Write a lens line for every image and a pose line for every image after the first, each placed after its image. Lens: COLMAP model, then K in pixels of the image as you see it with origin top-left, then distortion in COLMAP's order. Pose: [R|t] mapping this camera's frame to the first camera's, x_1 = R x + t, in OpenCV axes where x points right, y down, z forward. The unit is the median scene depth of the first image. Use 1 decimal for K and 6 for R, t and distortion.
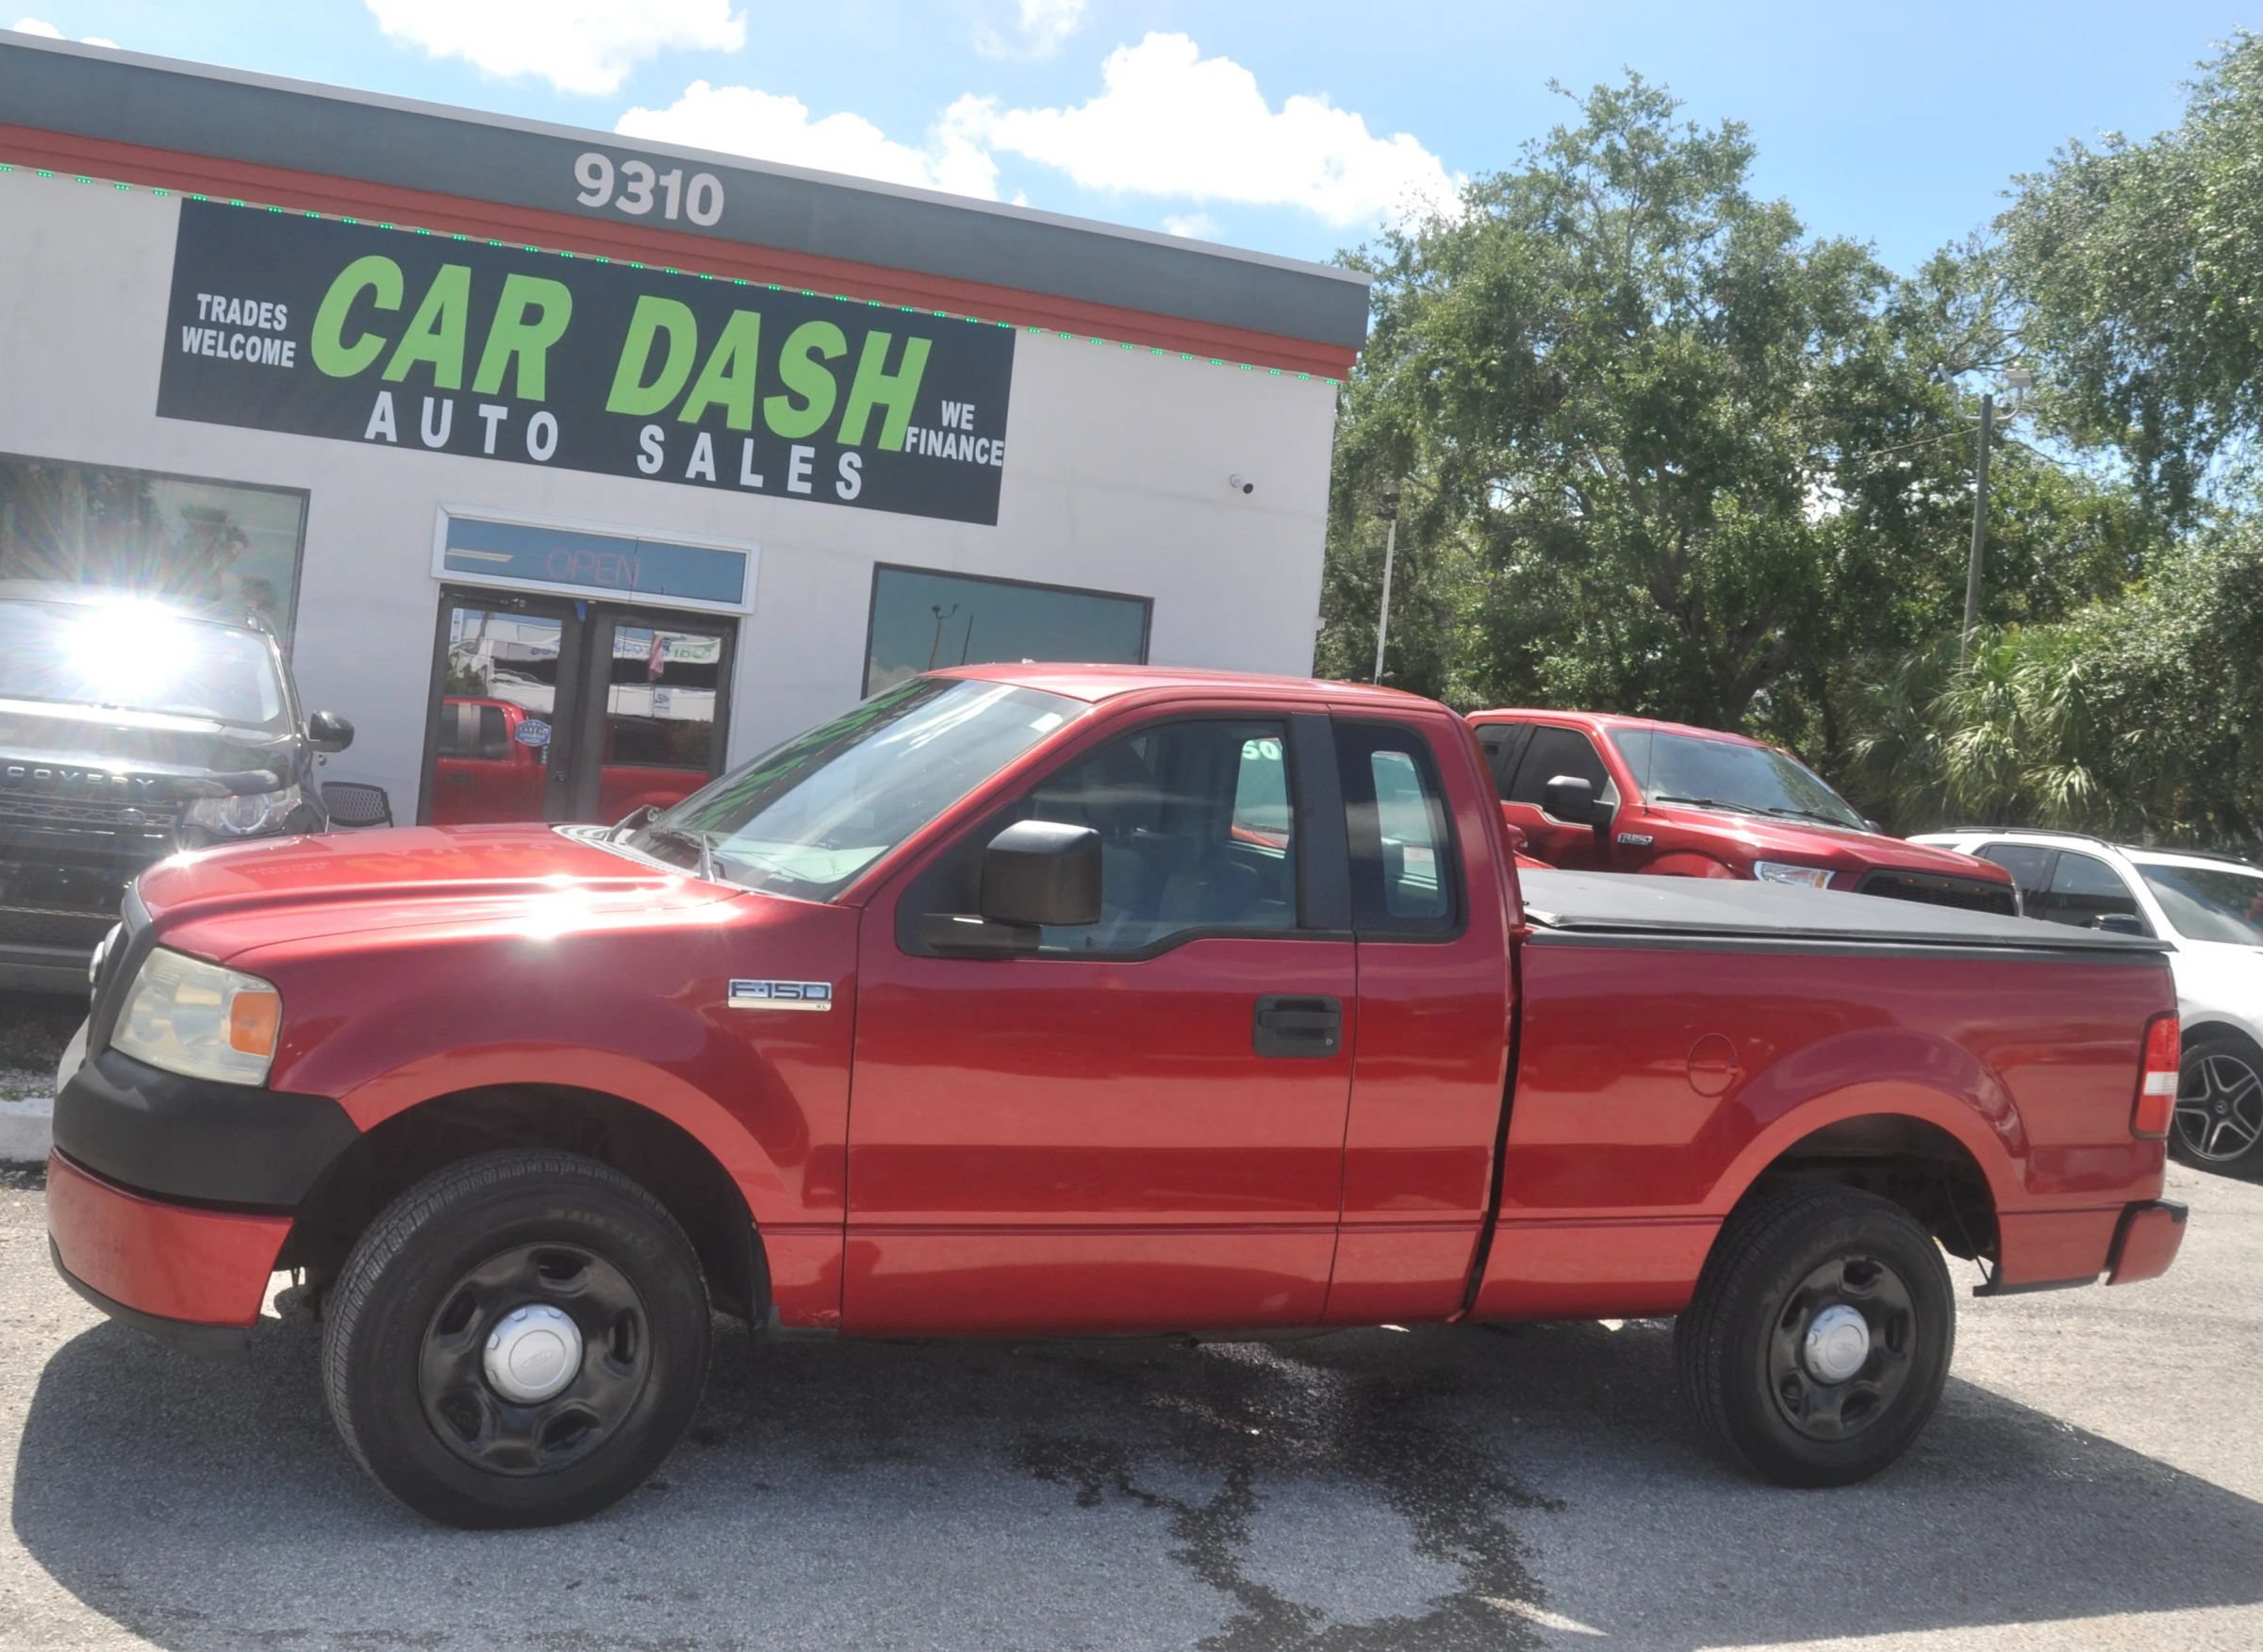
lens RADIAL K [[2210.1, 0, 1002.6], [0, 2210.1, 738.2], [0, 0, 1]] dist [-0.162485, 0.112783]
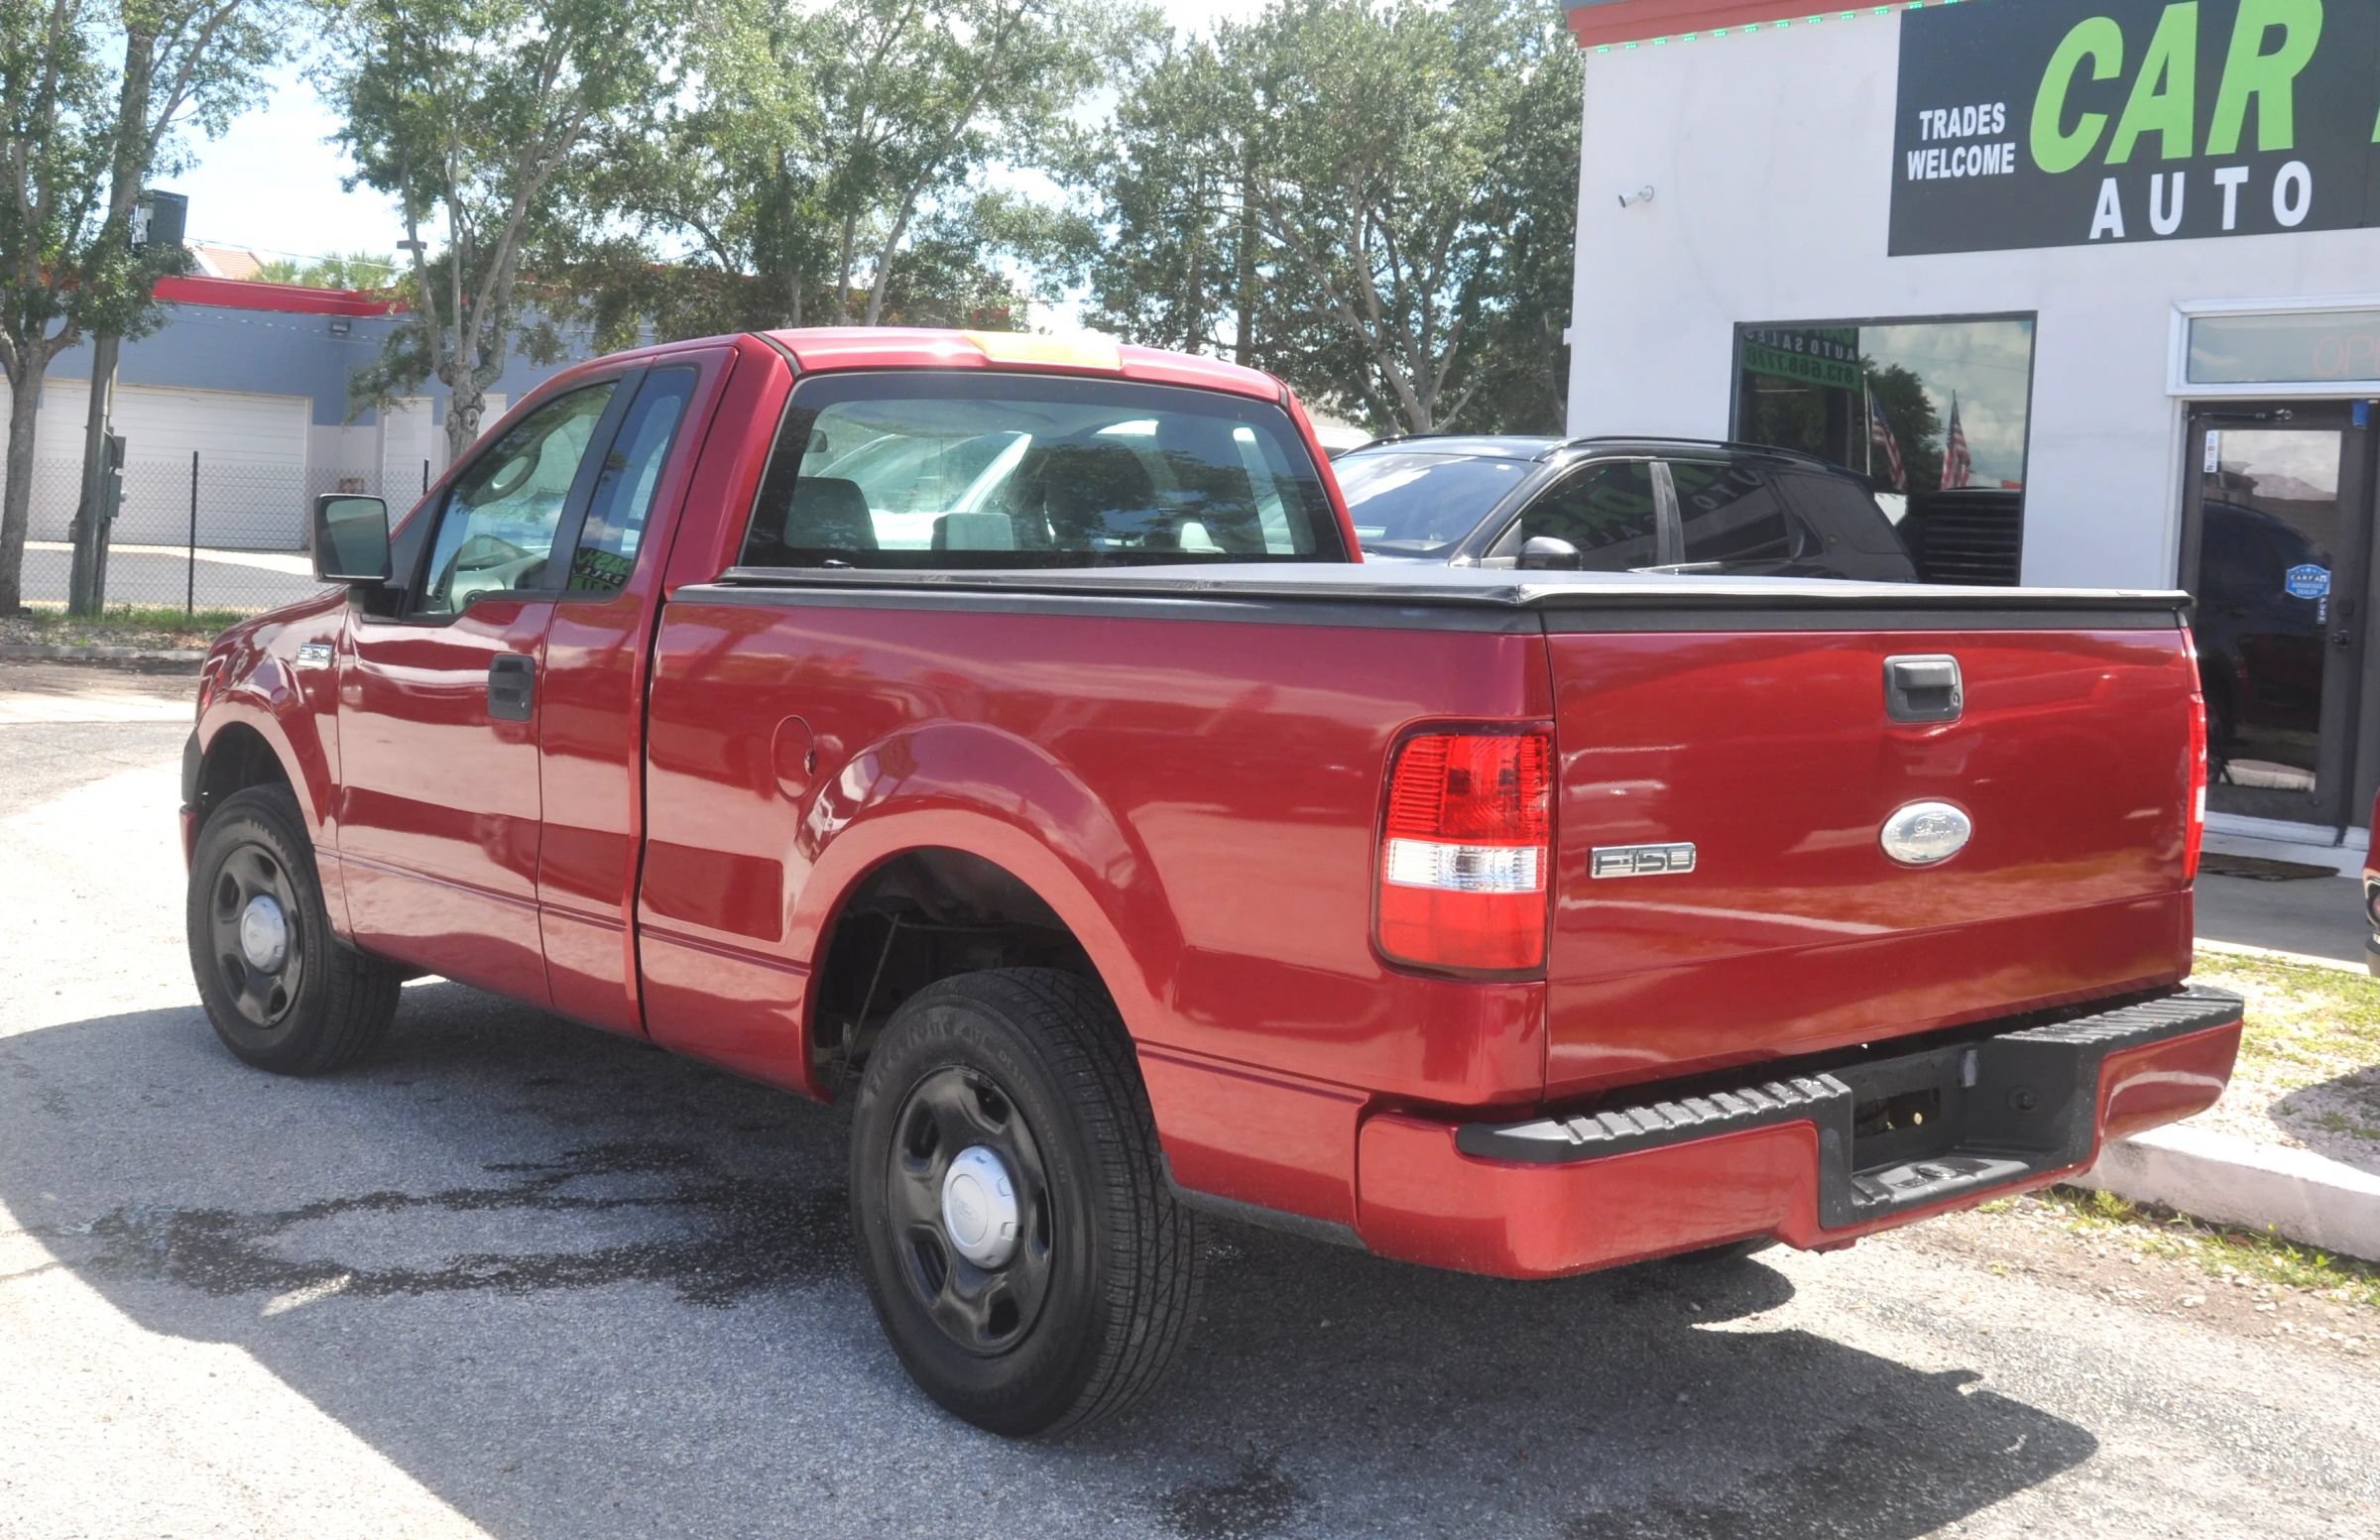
lens RADIAL K [[2635.5, 0, 1254.0], [0, 2635.5, 685.6], [0, 0, 1]] dist [-0.106312, 0.201006]
pose [[0.366443, -0.032655, -0.929867, 0.489103], [0.003286, 0.999423, -0.033802, 0.062517], [0.930435, 0.009331, 0.366339, 0.324394]]
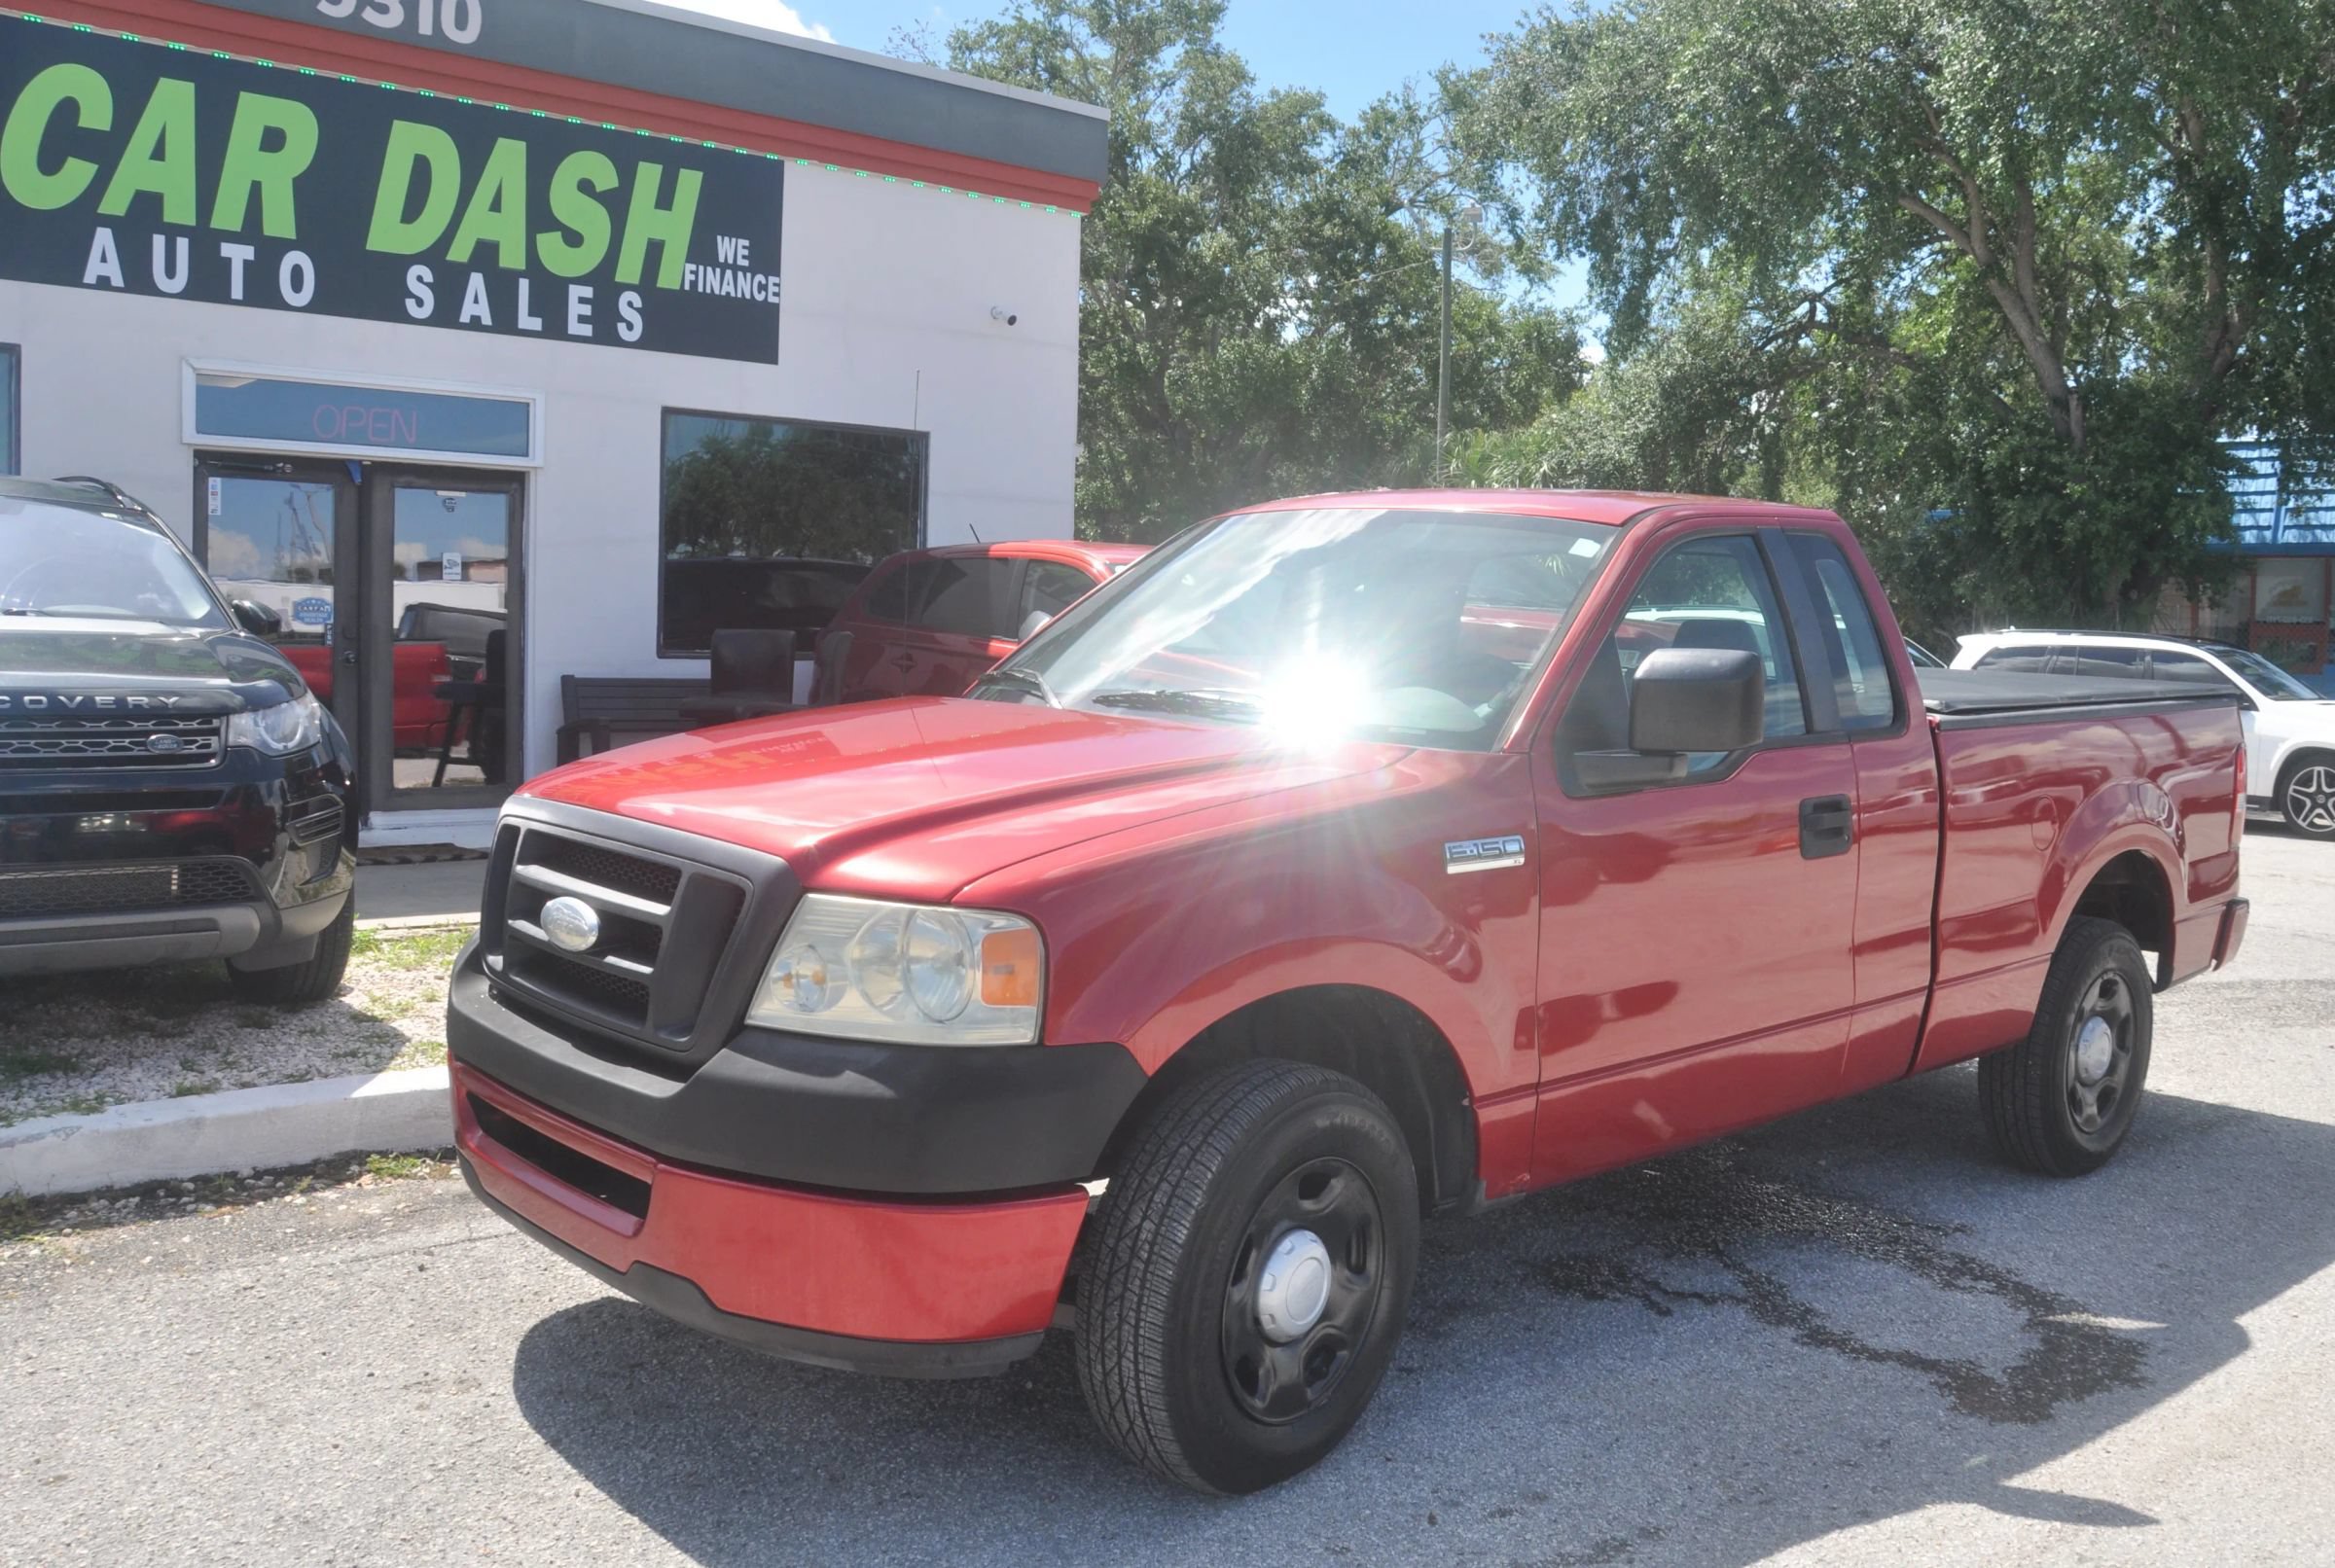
lens RADIAL K [[2048.5, 0, 1350.3], [0, 2048.5, 754.2], [0, 0, 1]] dist [-0.172383, 0.121598]
pose [[0.902215, -0.097650, 0.420086, -0.173903], [0.057006, 0.992485, 0.108276, -0.007601], [-0.427502, -0.073741, 0.901002, 0.084002]]
